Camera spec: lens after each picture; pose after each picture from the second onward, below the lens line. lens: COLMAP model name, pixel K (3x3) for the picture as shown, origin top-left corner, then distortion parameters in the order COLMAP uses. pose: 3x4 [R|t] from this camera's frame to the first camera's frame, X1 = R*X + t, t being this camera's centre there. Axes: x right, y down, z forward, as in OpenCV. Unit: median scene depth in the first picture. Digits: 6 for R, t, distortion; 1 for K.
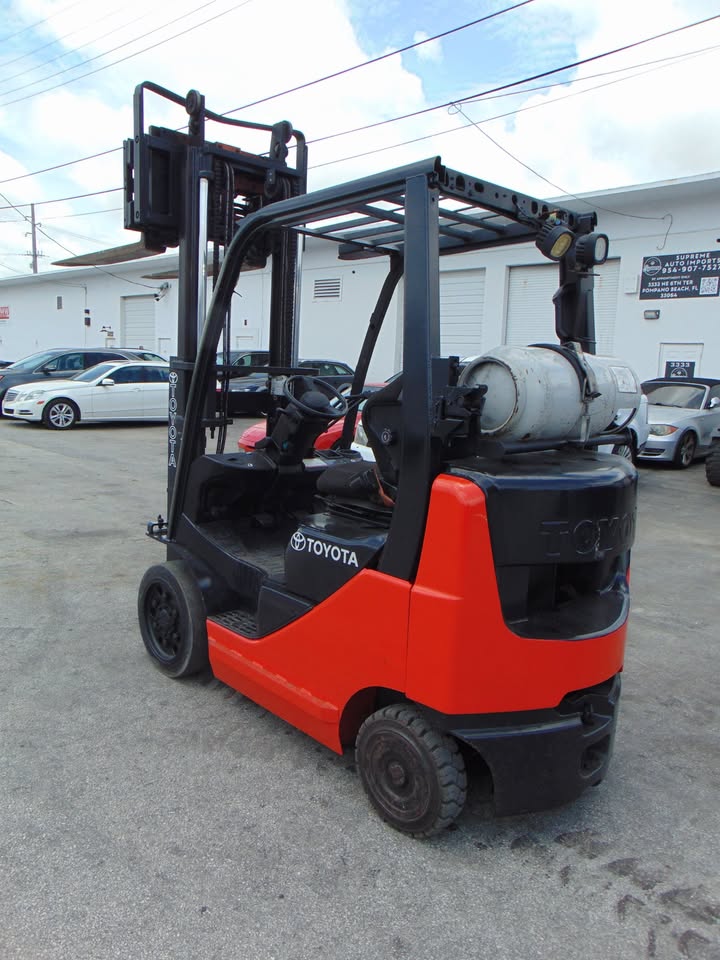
lens RADIAL K [[711.7, 0, 357.8], [0, 711.7, 482.5], [0, 0, 1]] dist [-0.006595, 0.040292]
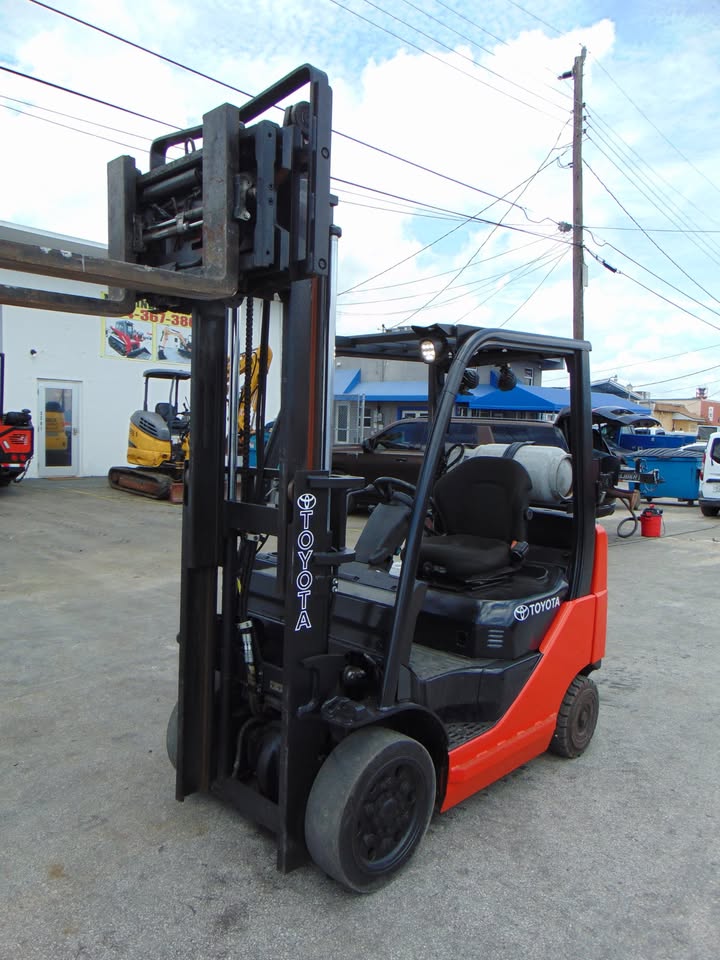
lens RADIAL K [[711.7, 0, 351.3], [0, 711.7, 480.7], [0, 0, 1]] dist [-0.006595, 0.040292]
pose [[-0.035555, -0.122884, 0.991784, -1.360294], [0.126554, 0.983868, 0.126440, -0.358763], [-0.991322, 0.130010, -0.019430, 1.394308]]
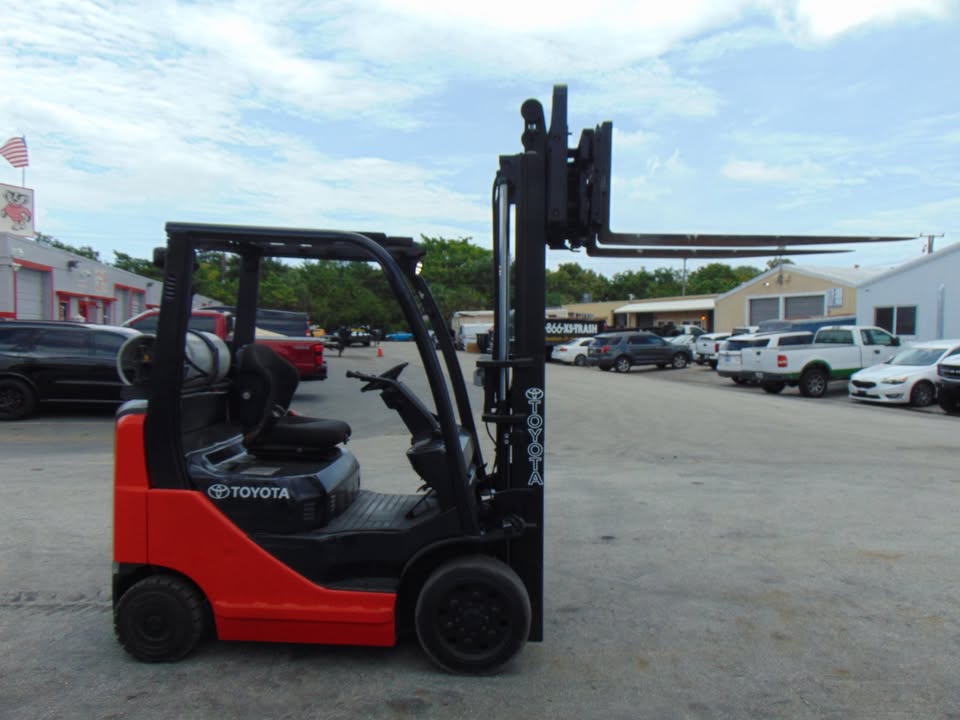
lens RADIAL K [[711.7, 0, 481.2], [0, 711.7, 349.8], [0, 0, 1]] dist [-0.006595, 0.040292]
pose [[-0.715543, -0.032938, -0.697791, 0.897221], [-0.153466, 0.981897, 0.111022, -0.426023], [0.681503, 0.186528, -0.707645, 2.564362]]
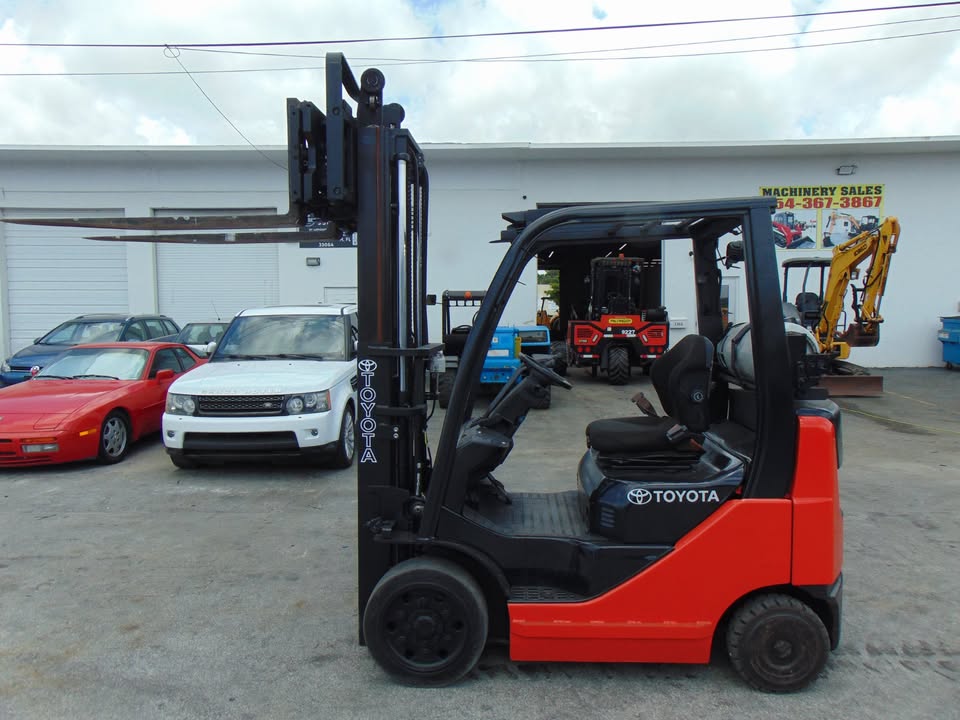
lens RADIAL K [[711.7, 0, 482.8], [0, 711.7, 364.1], [0, 0, 1]] dist [-0.006595, 0.040292]
pose [[0.721541, -0.098249, 0.685366, -1.123908], [0.150518, 0.988465, -0.016764, -0.160594], [-0.675813, 0.115256, 0.728006, 0.335722]]
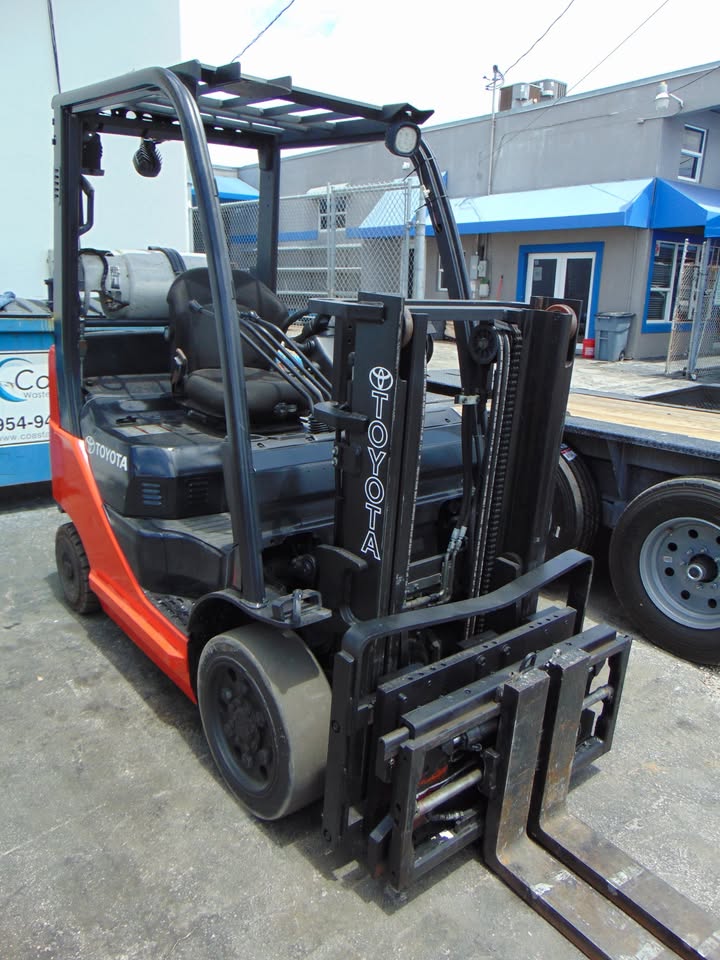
lens RADIAL K [[711.7, 0, 359.3], [0, 711.7, 486.0], [0, 0, 1]] dist [-0.006595, 0.040292]
pose [[-0.991987, -0.123641, 0.025982, -0.189315], [-0.100659, 0.897730, 0.428893, -0.396368], [-0.076354, 0.422841, -0.902982, 2.311221]]
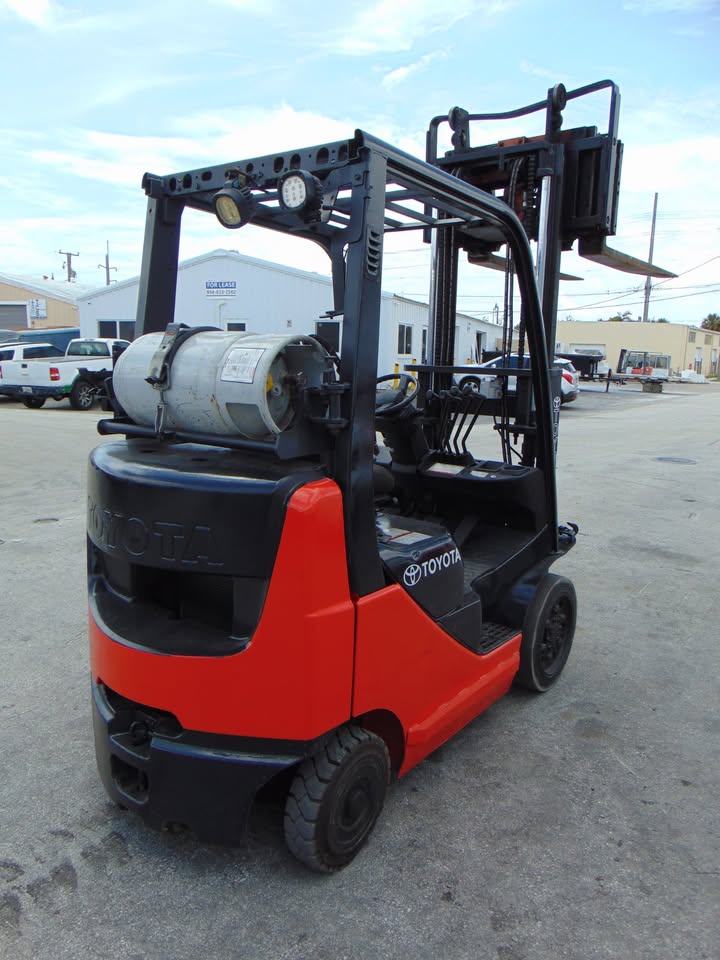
lens RADIAL K [[711.7, 0, 353.0], [0, 711.7, 480.7], [0, 0, 1]] dist [-0.006595, 0.040292]
pose [[0.171257, 0.130561, -0.976537, 1.165993], [-0.173719, 0.979653, 0.100512, -0.120335], [0.969790, 0.152430, 0.190453, 1.003312]]
